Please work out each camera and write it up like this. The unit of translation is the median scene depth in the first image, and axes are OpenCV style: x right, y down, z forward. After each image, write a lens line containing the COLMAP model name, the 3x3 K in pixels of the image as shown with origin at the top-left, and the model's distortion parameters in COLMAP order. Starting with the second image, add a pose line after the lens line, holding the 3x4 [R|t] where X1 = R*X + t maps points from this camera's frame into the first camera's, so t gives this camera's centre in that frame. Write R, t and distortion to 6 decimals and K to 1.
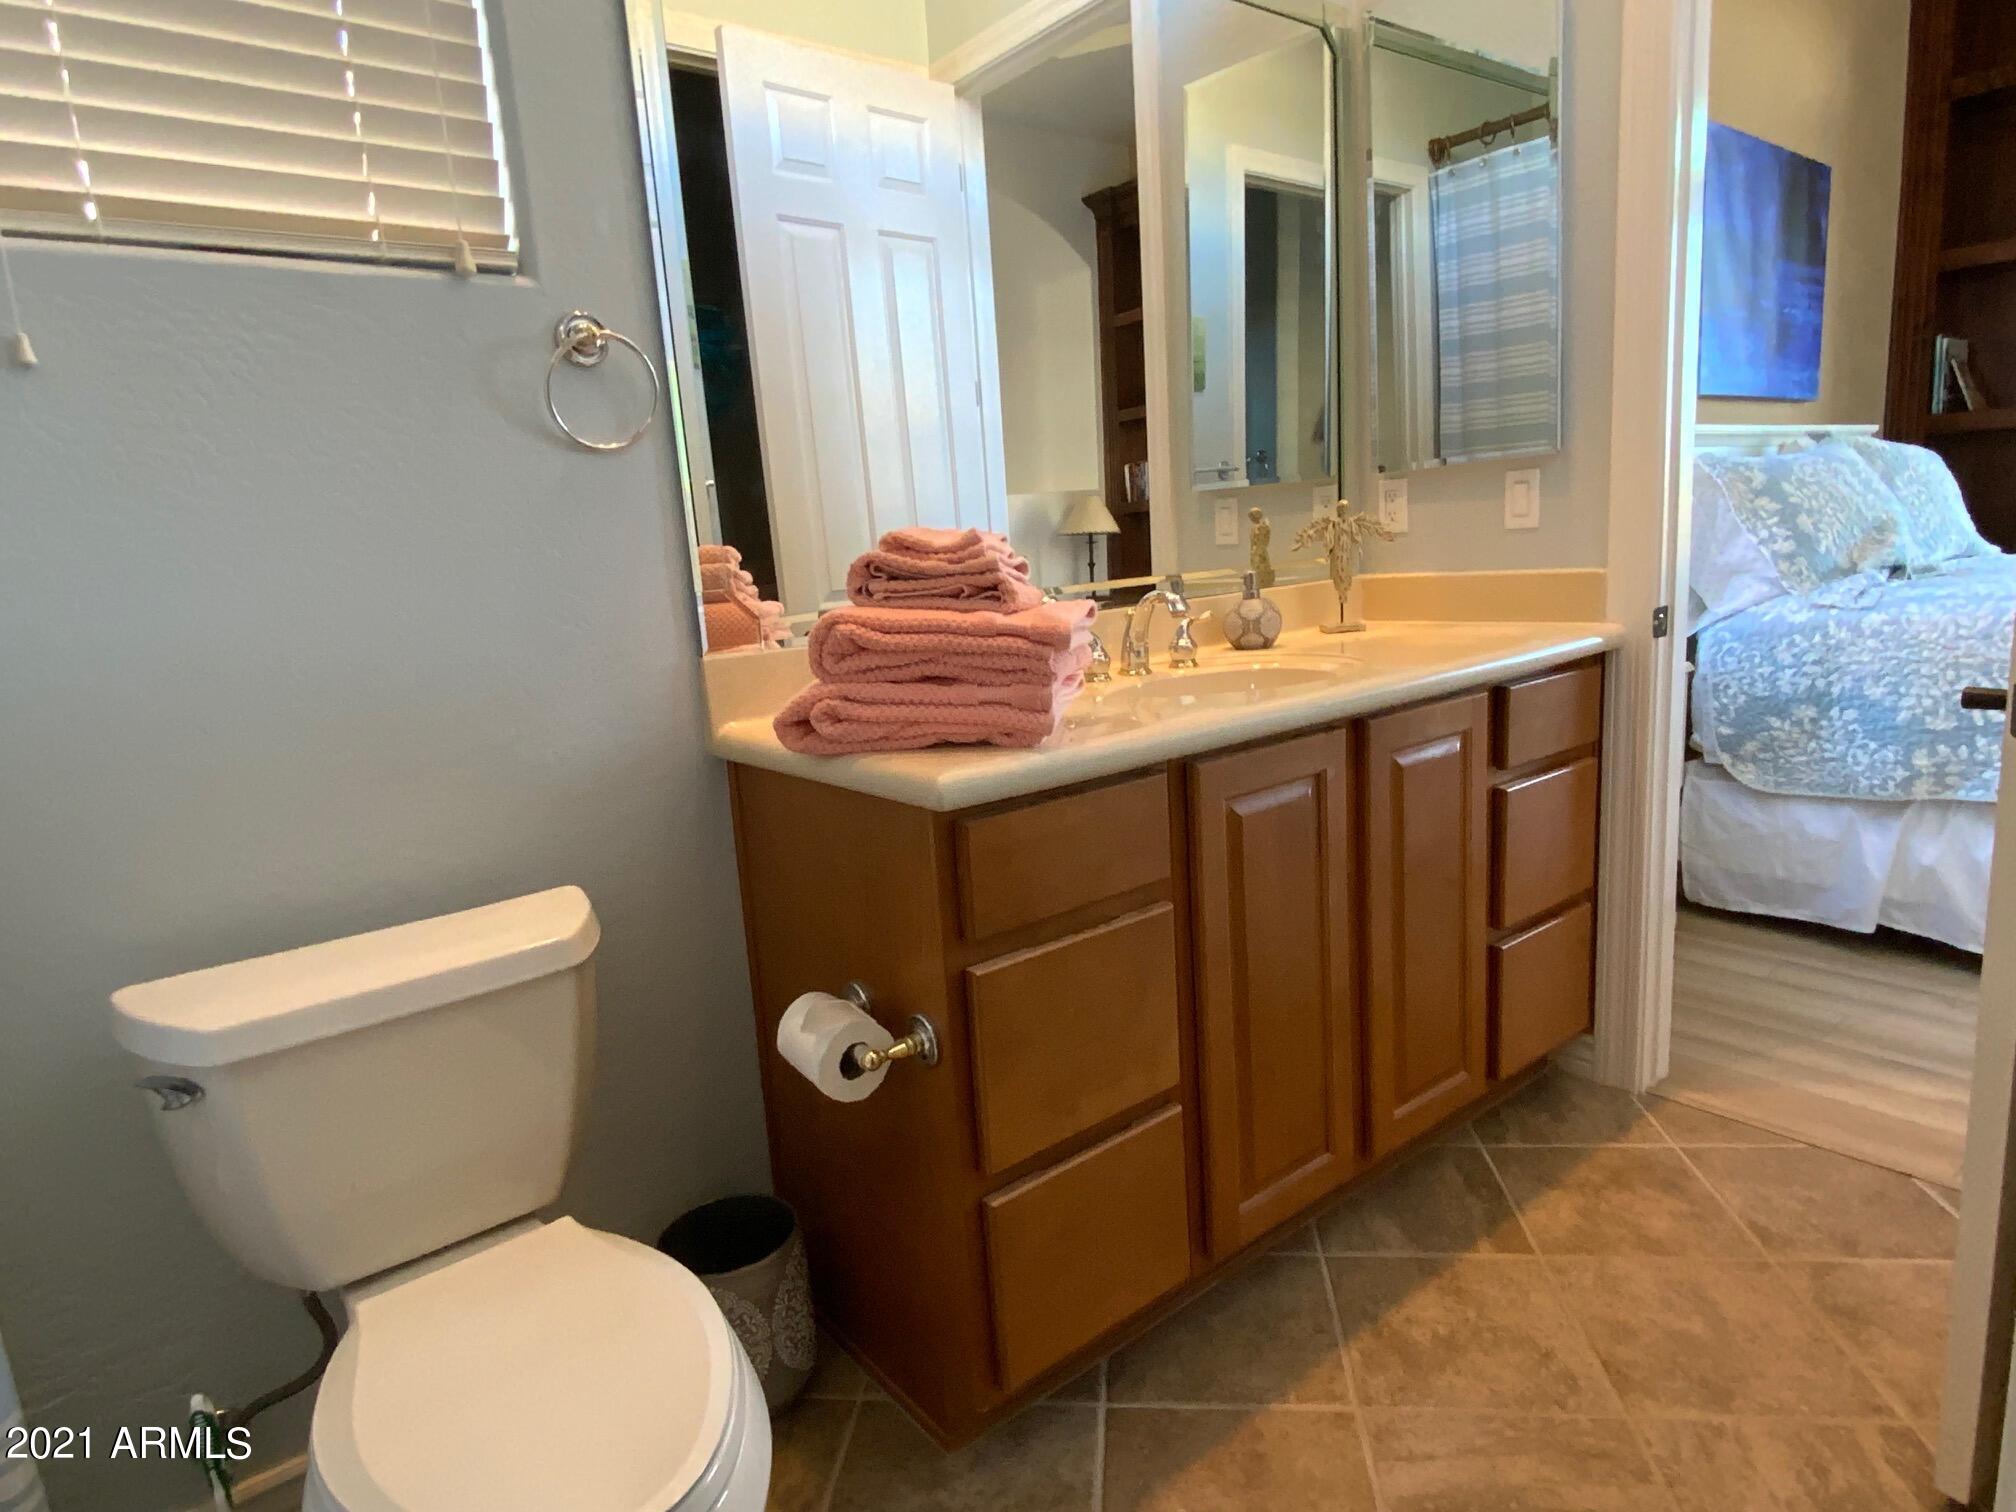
lens RADIAL K [[1162.5, 0, 990.6], [0, 1162.5, 758.5], [0, 0, 1]] dist [-0.000273, -0.001465]
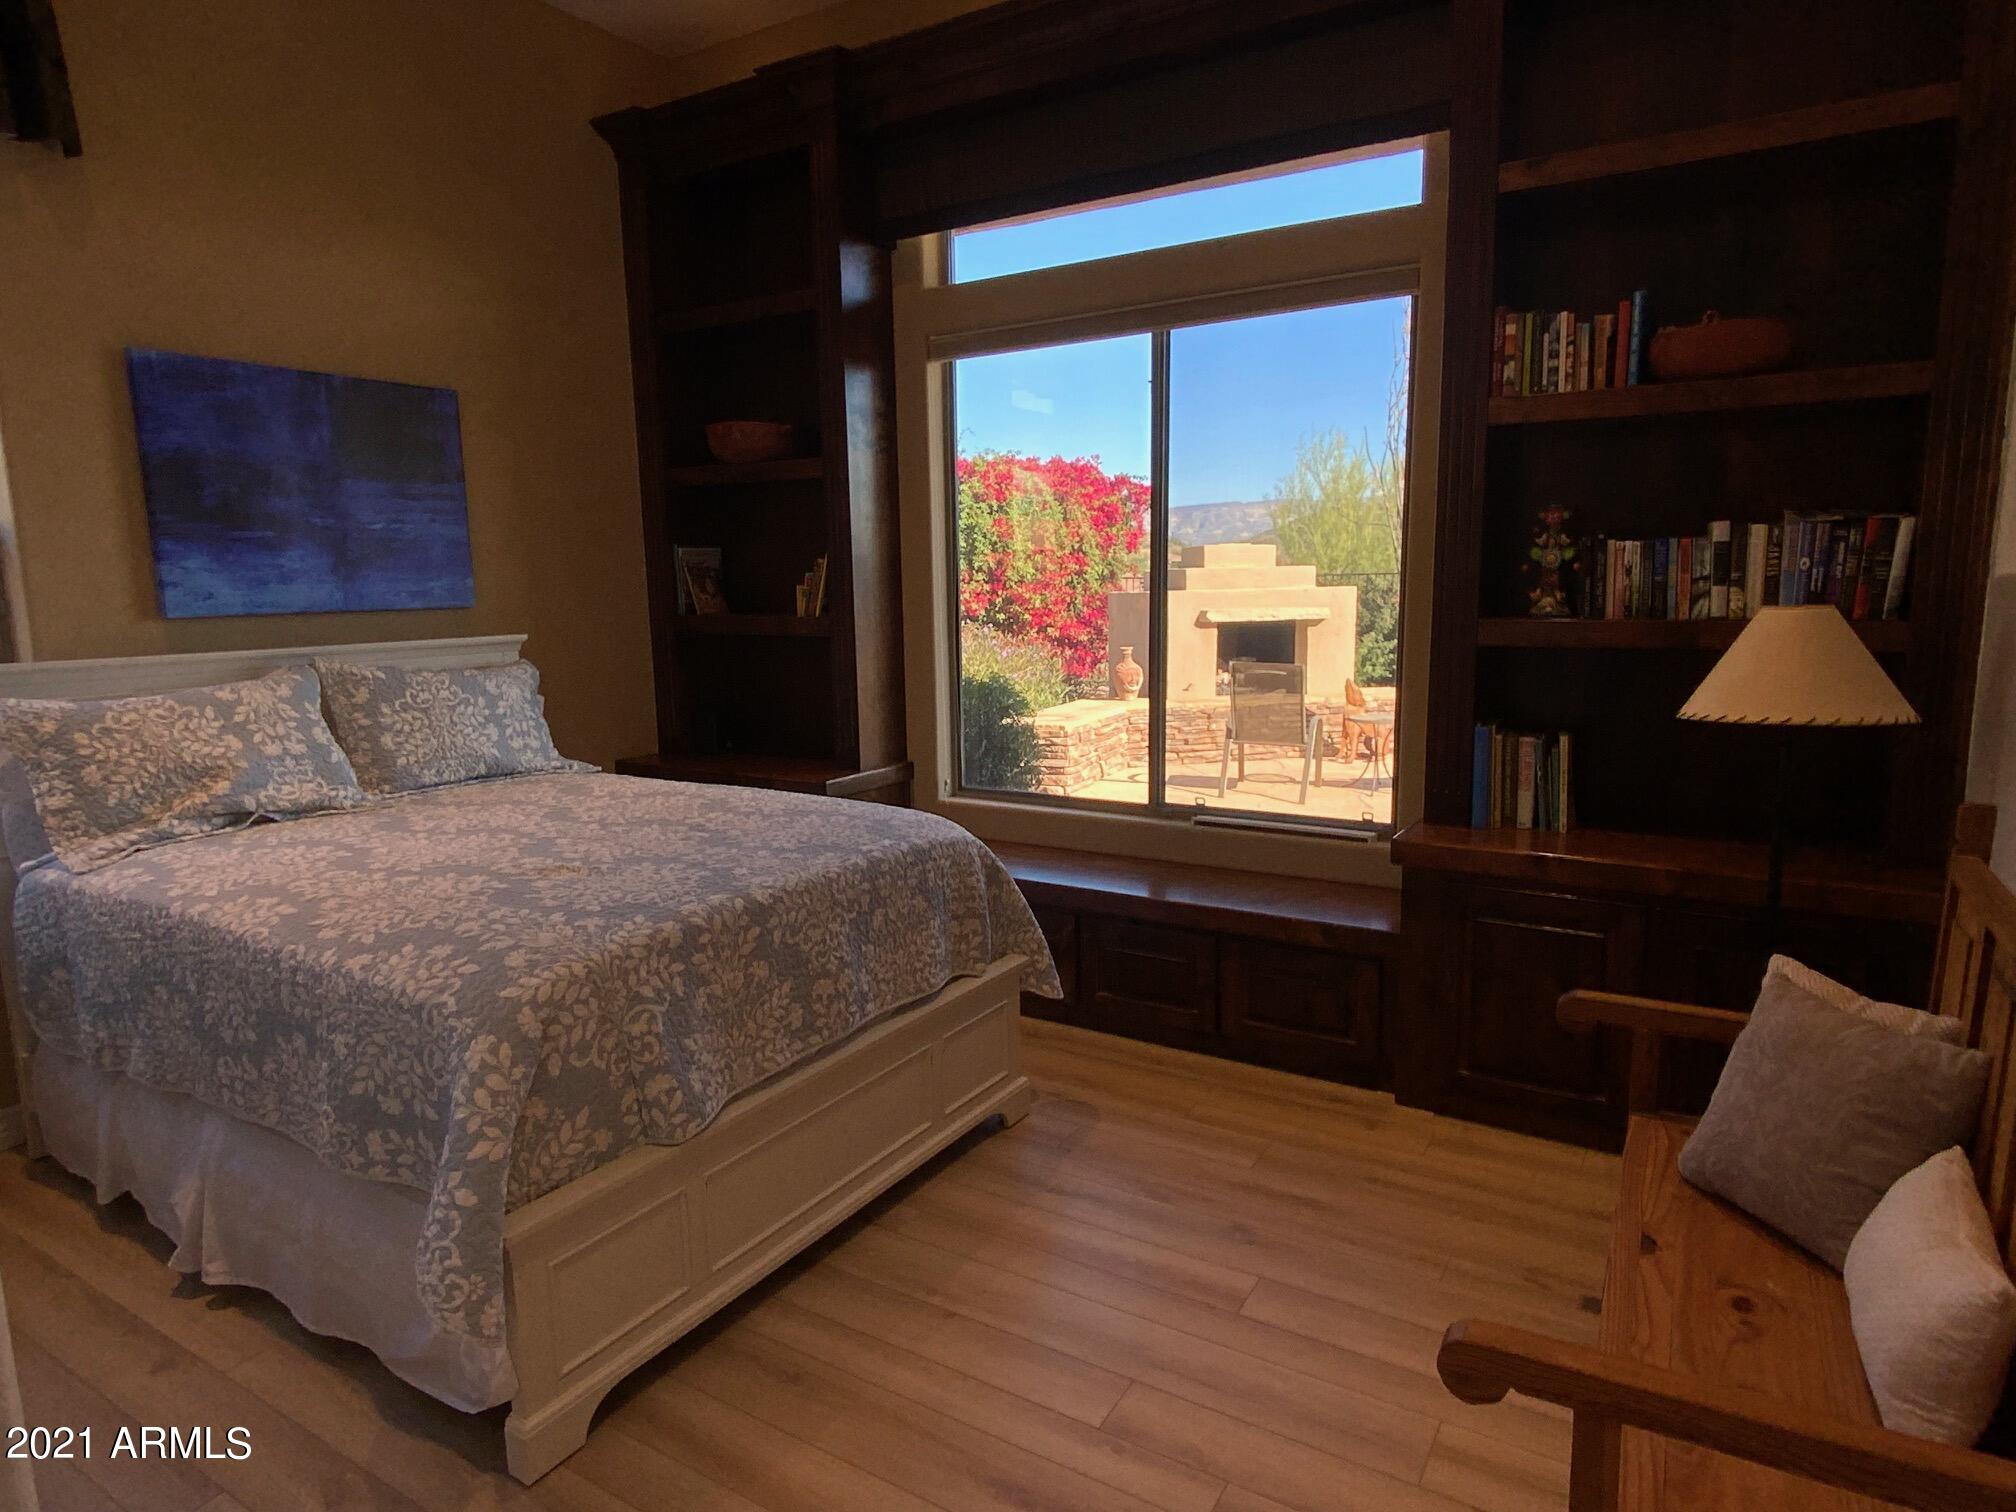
lens RADIAL K [[1162.5, 0, 990.6], [0, 1162.5, 758.5], [0, 0, 1]] dist [-0.000273, -0.001465]
pose [[0.941693, -0.001148, 0.336472, 1.088244], [0.018369, 0.998678, -0.048004, -0.156039], [-0.335972, 0.051385, 0.940469, -0.180157]]
